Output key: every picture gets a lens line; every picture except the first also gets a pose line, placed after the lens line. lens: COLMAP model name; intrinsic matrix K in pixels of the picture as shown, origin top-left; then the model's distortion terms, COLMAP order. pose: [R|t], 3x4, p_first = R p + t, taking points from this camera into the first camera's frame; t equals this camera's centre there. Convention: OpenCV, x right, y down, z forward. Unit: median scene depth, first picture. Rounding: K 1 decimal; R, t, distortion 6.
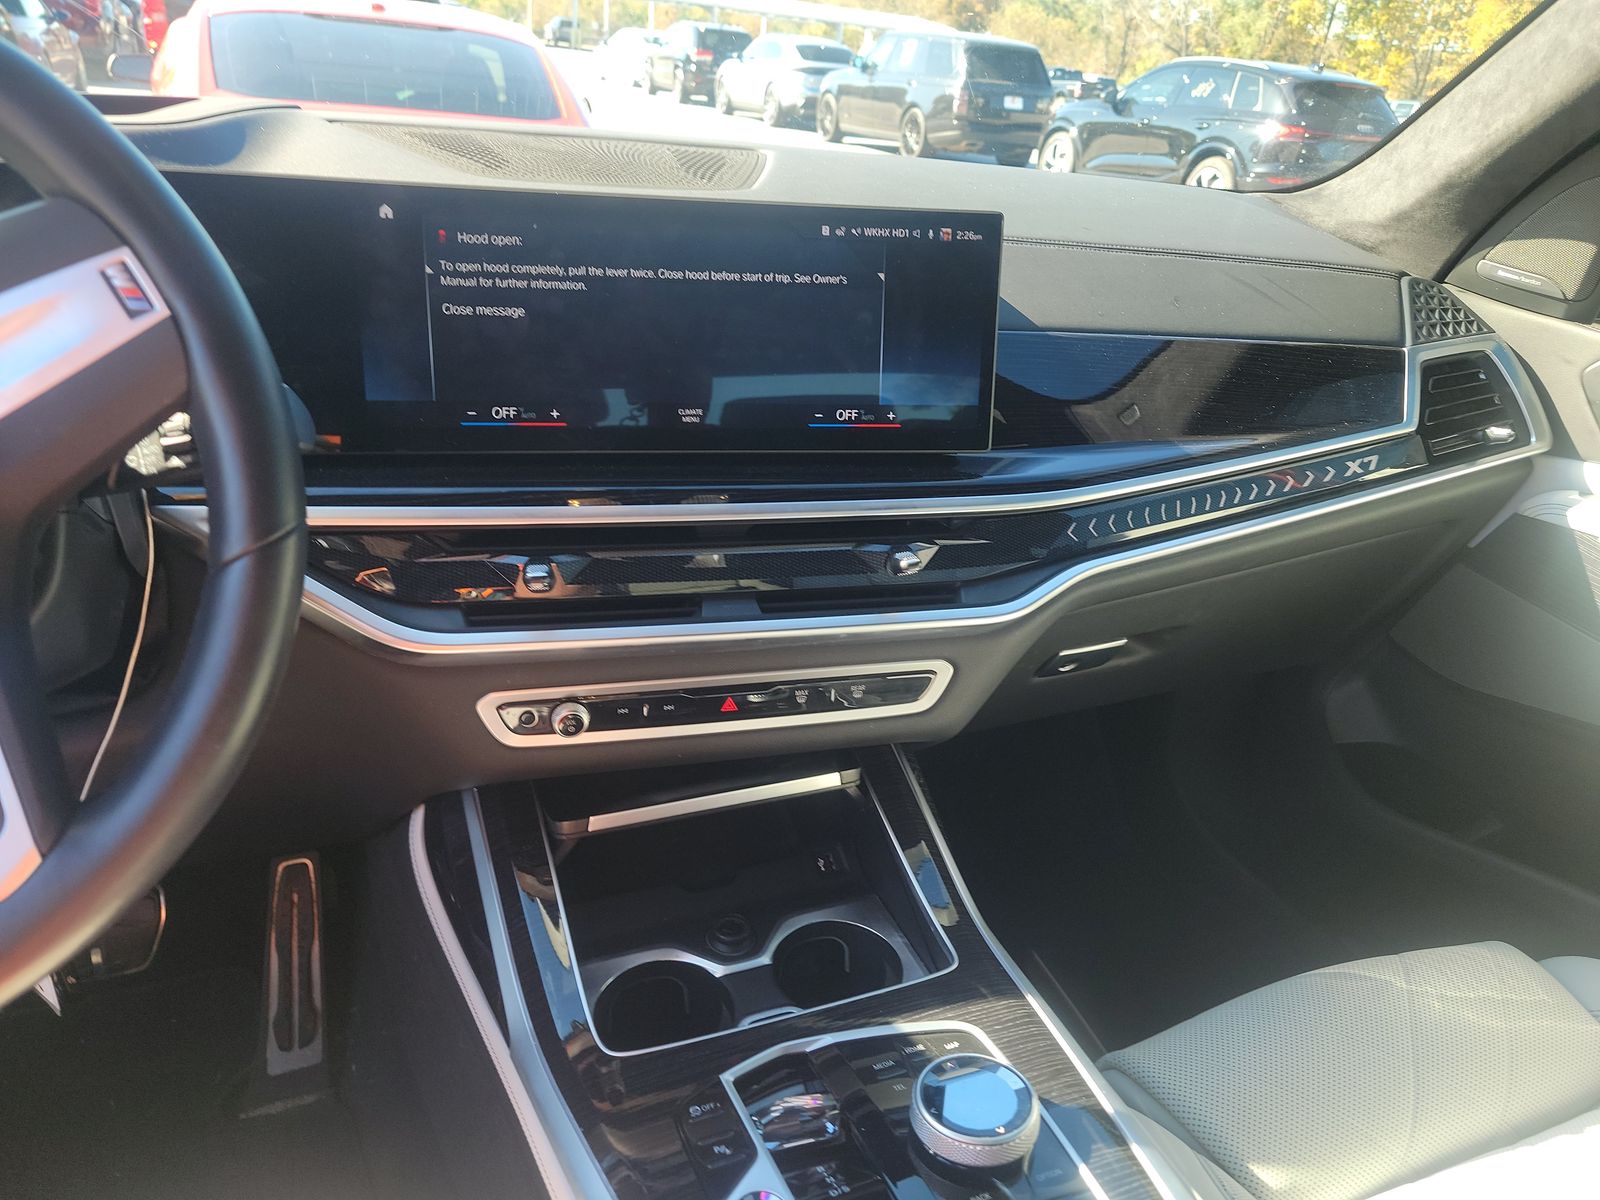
lens RADIAL K [[1114.0, 0, 756.2], [0, 1114.0, 603.7], [0, 0, 1]] dist [-0.006052, -0.008881]
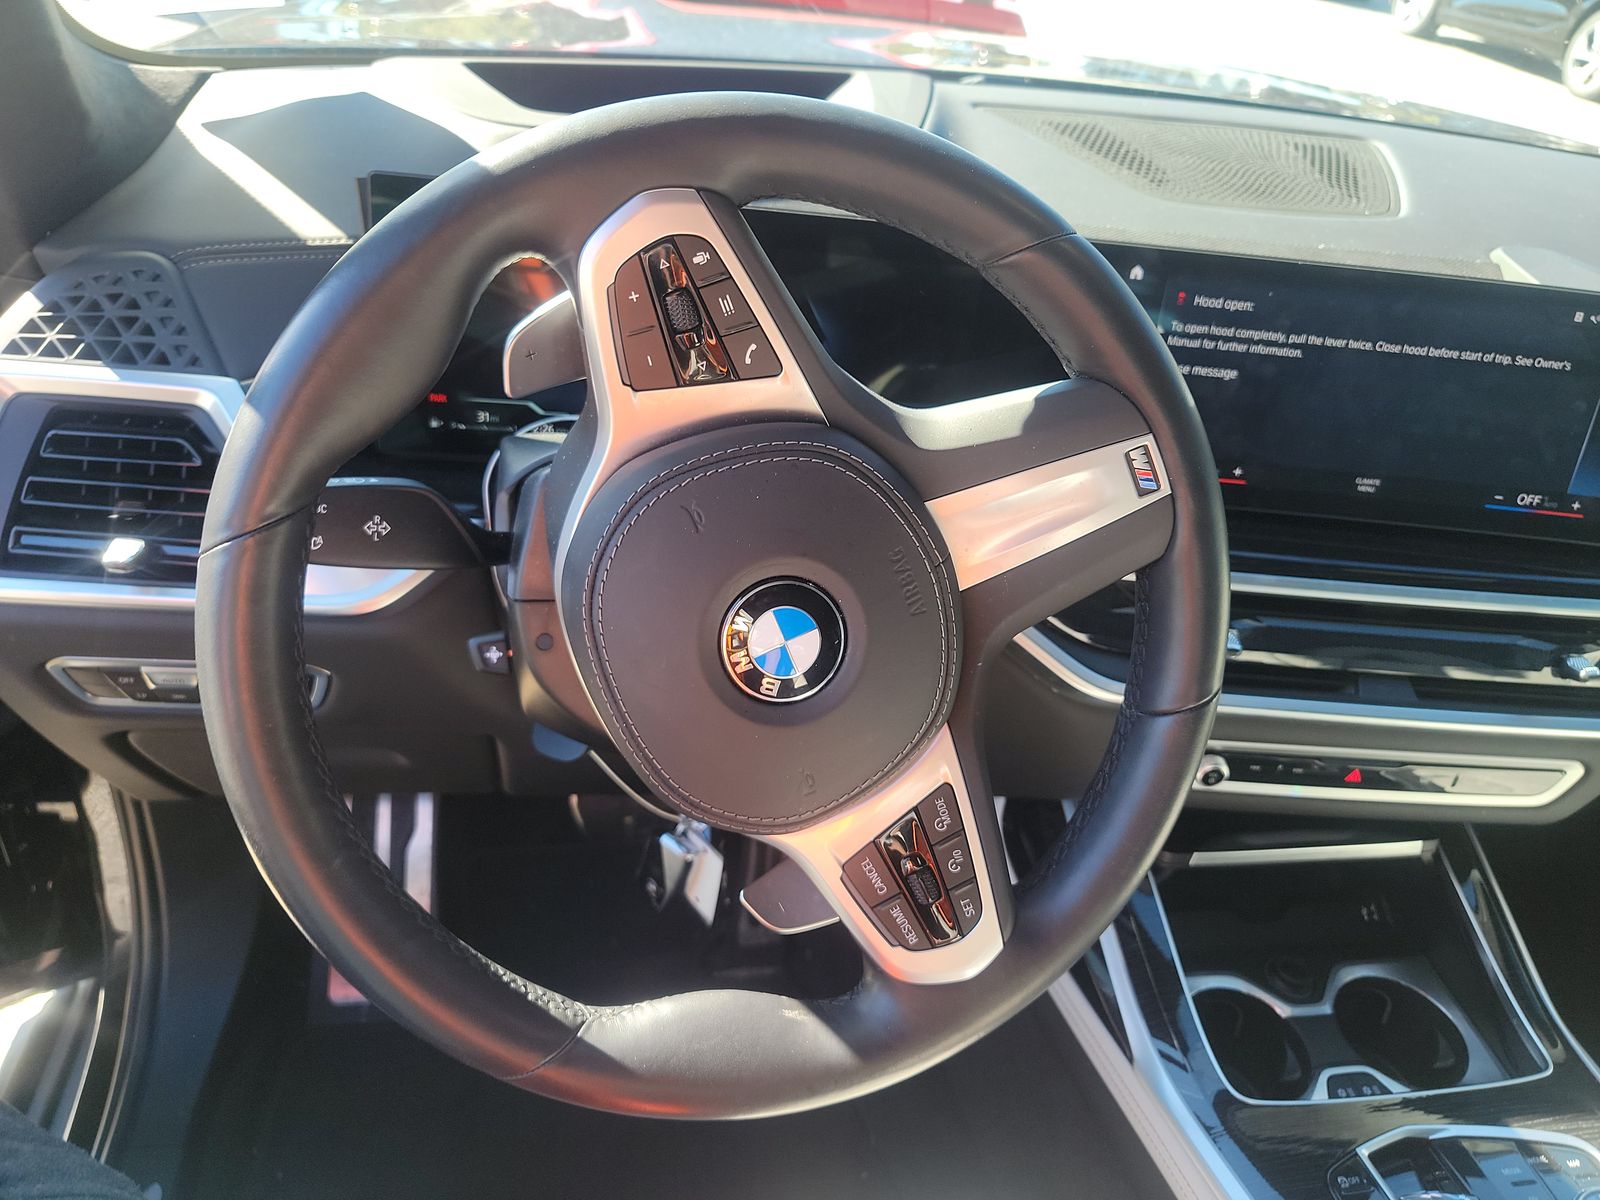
lens RADIAL K [[1114.0, 0, 798.6], [0, 1114.0, 605.3], [0, 0, 1]] dist [-0.006052, -0.008881]
pose [[0.965254, 0.157753, -0.208325, -0.346626], [-0.132329, 0.982527, 0.130881, -0.134543], [0.225332, -0.098766, 0.969263, -0.091509]]
